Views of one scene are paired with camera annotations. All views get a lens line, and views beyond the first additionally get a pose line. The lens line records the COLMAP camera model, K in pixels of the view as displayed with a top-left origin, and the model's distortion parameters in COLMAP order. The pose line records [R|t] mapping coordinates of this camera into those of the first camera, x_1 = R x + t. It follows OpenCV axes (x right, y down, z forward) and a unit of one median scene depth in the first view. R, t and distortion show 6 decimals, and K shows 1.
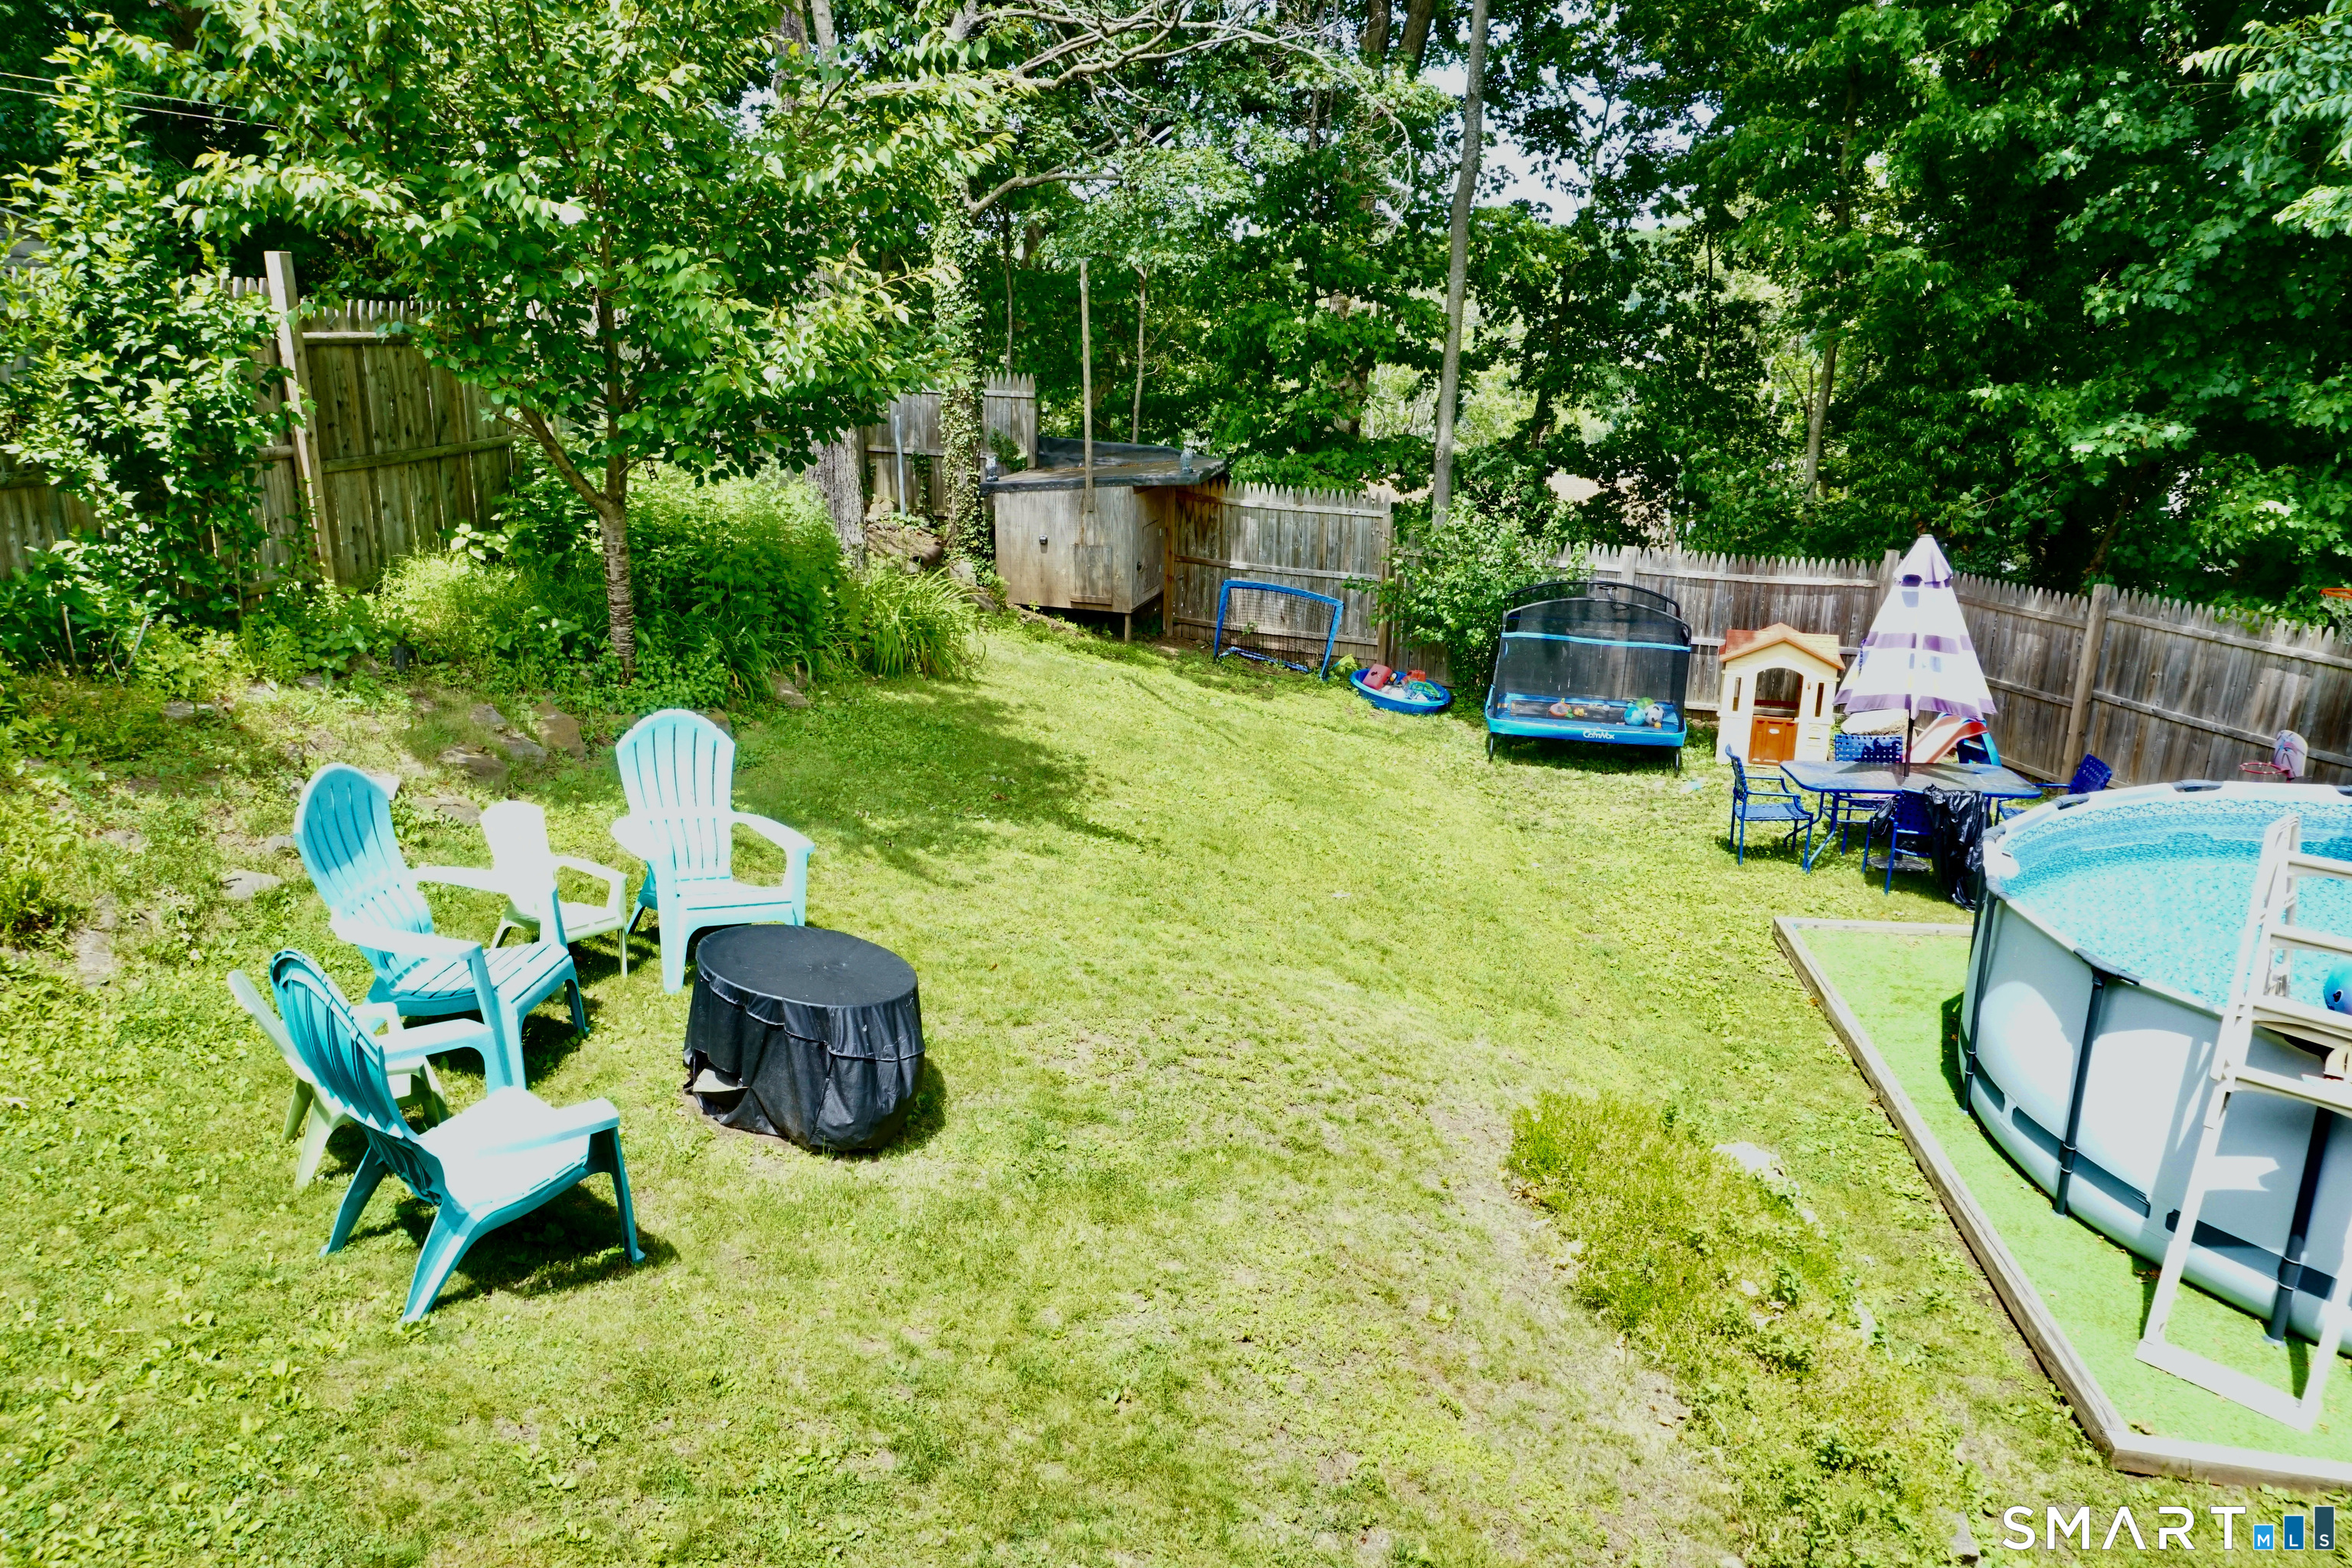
lens RADIAL K [[1556.8, 0, 1176.0], [0, 1556.8, 784.0], [0, 0, 1]] dist [-0.055978, 0.035805]
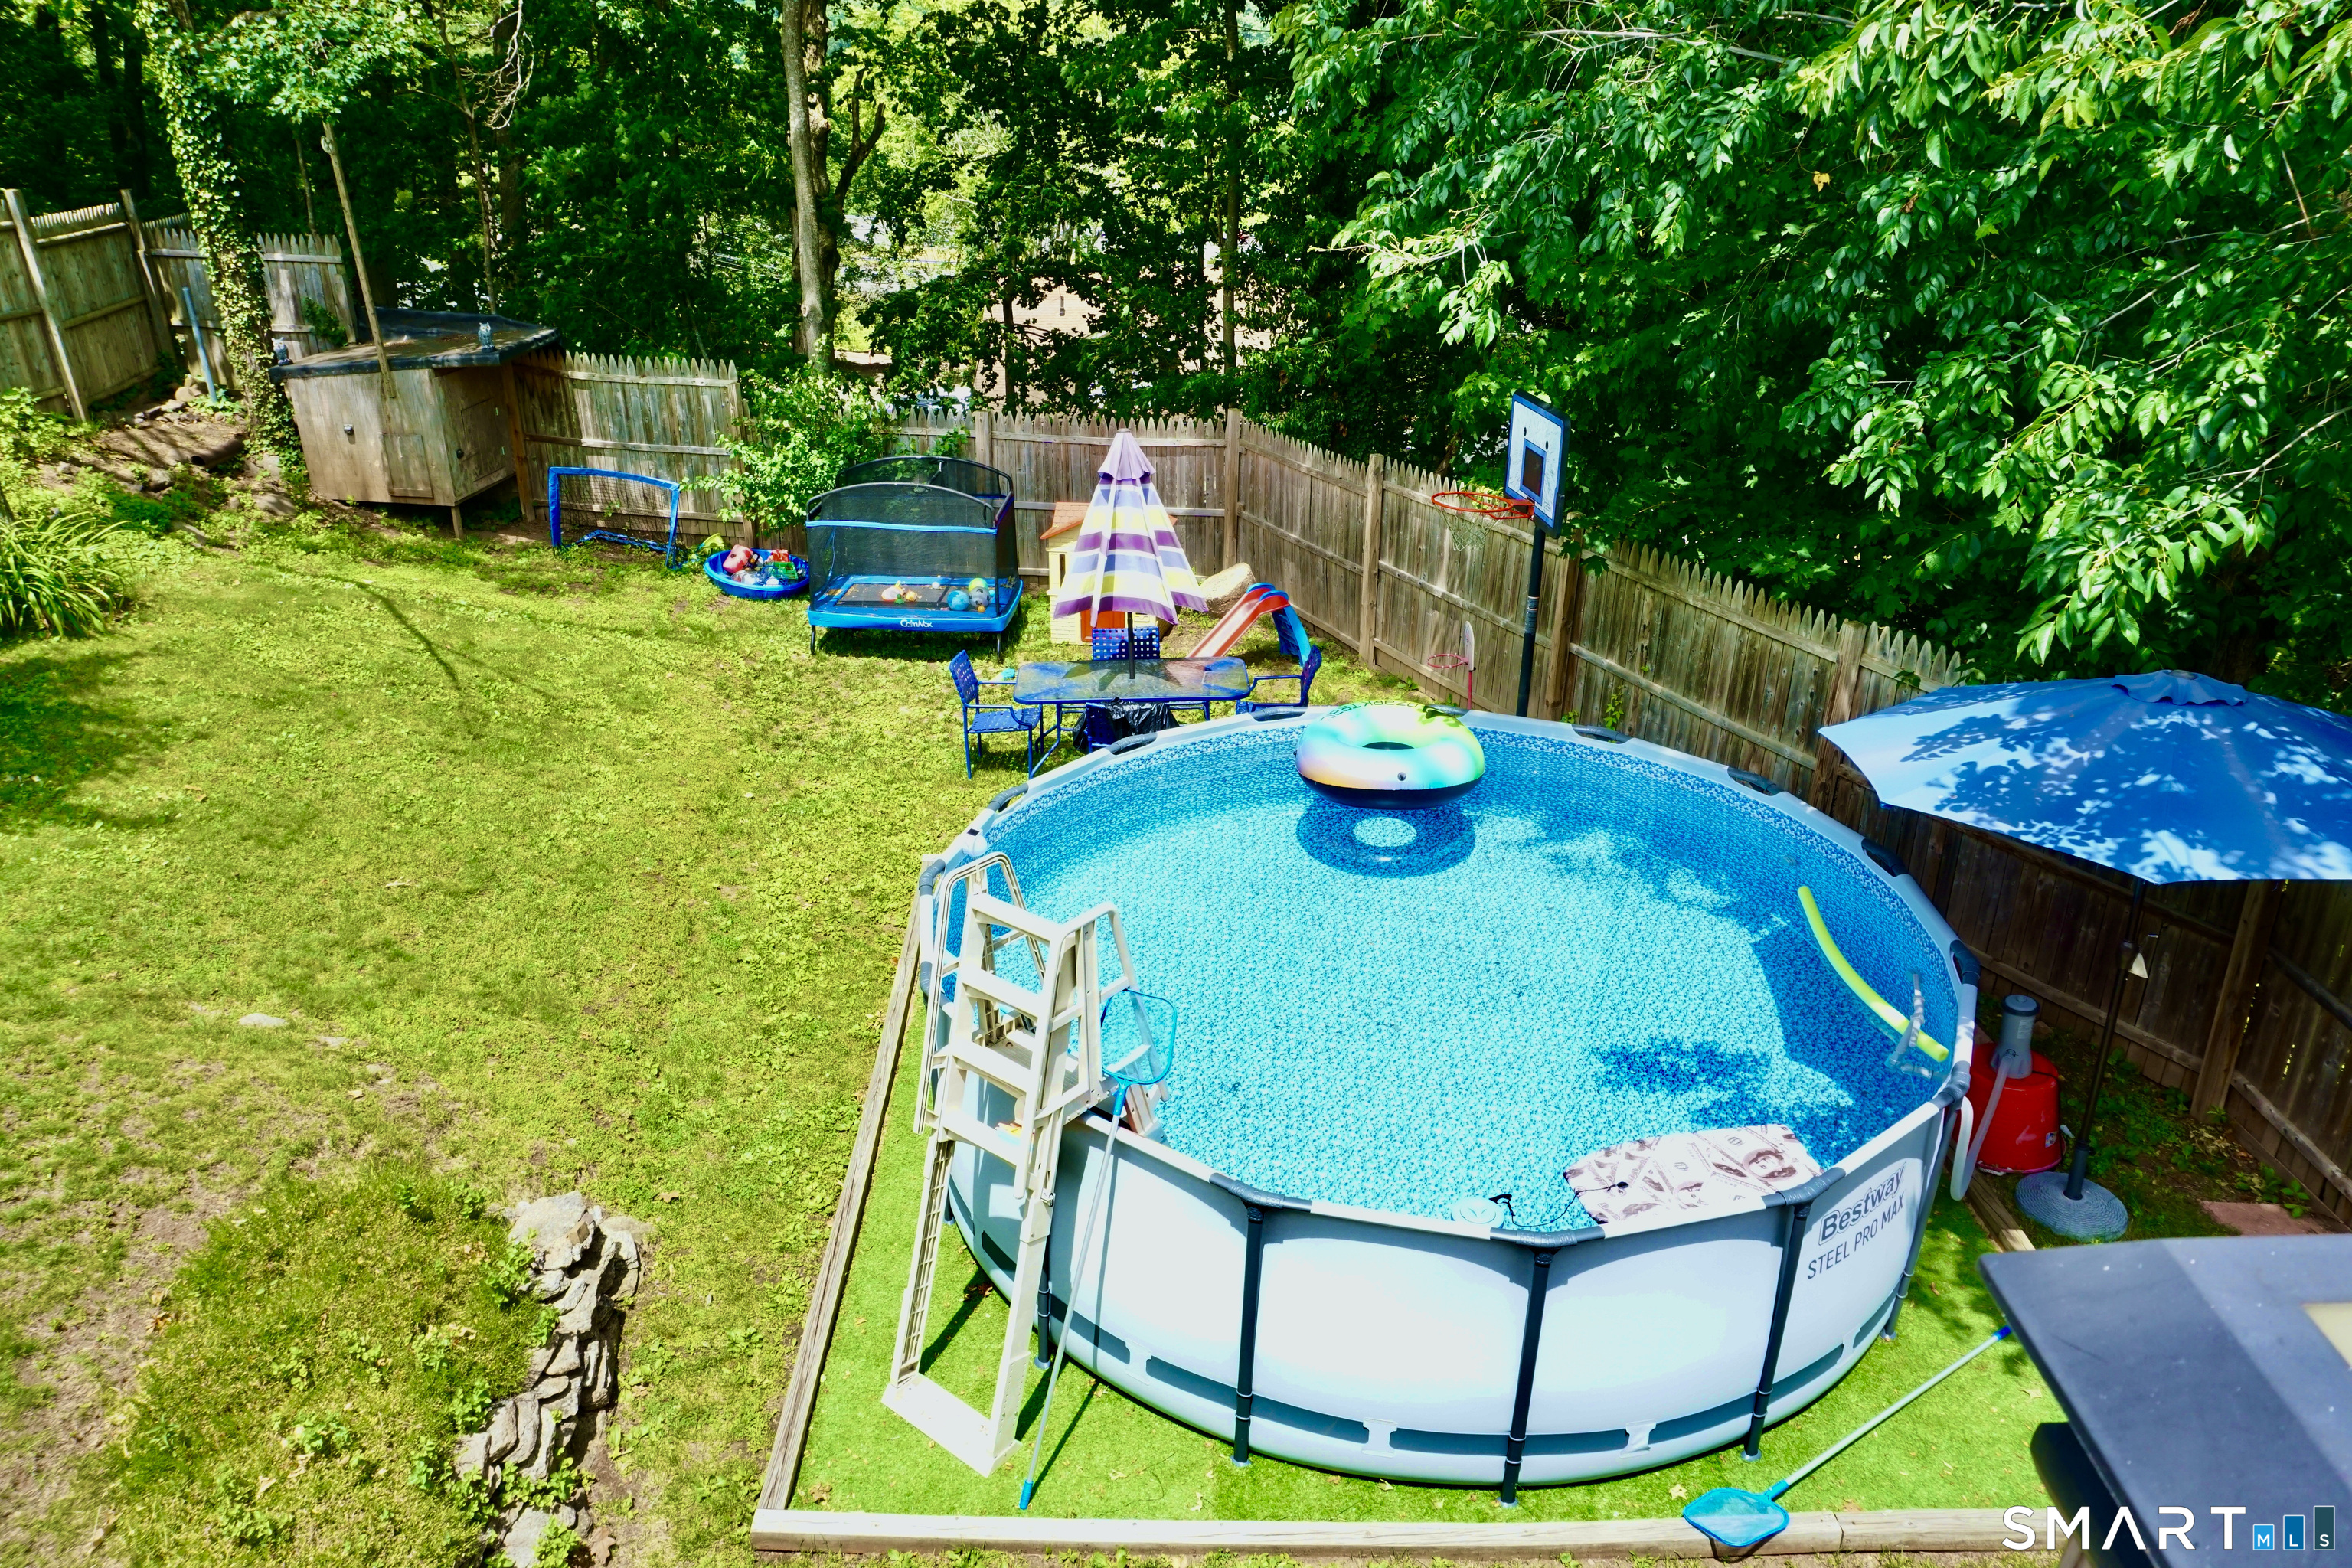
lens RADIAL K [[1556.8, 0, 1176.0], [0, 1556.8, 784.0], [0, 0, 1]] dist [-0.055978, 0.035805]
pose [[0.985078, -0.073606, 0.155578, 0.238522], [0.051641, 0.988693, 0.140785, -0.053048], [-0.164181, -0.130650, 0.977740, 0.012992]]
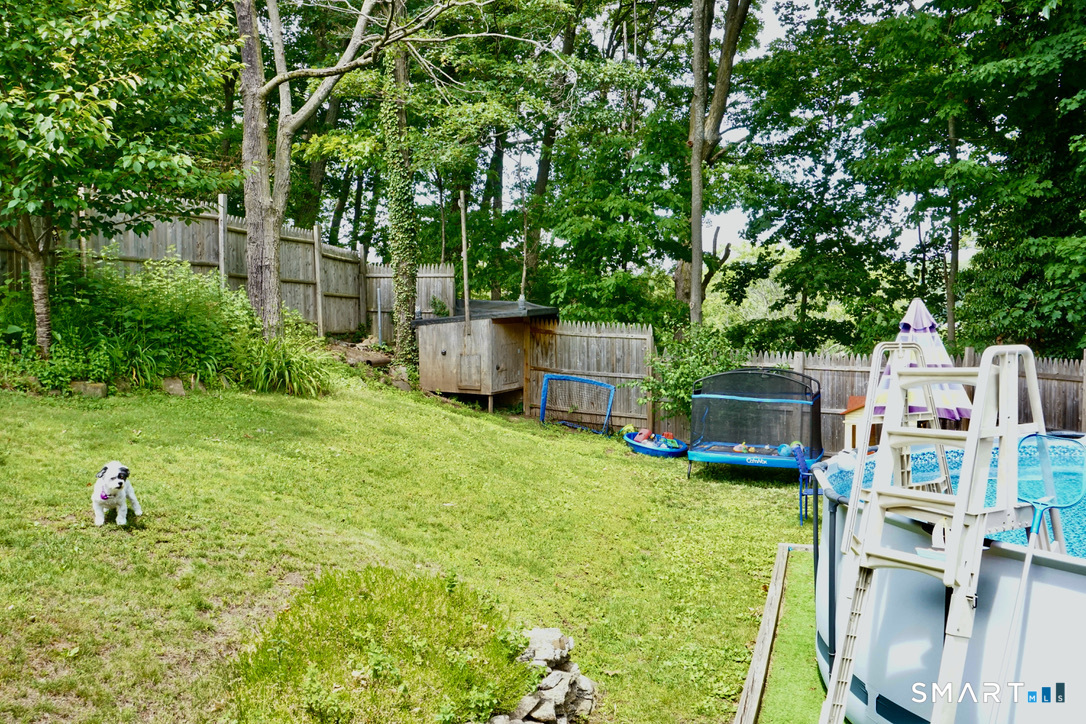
lens RADIAL K [[901.8, 0, 543.0], [0, 901.8, 362.0], [0, 0, 1]] dist [0.002205, 0.000011]
pose [[0.984550, -0.000089, -0.175105, 0.192657], [-0.041205, 0.971801, -0.232172, 0.076307], [0.170188, 0.235800, 0.956783, 0.084847]]
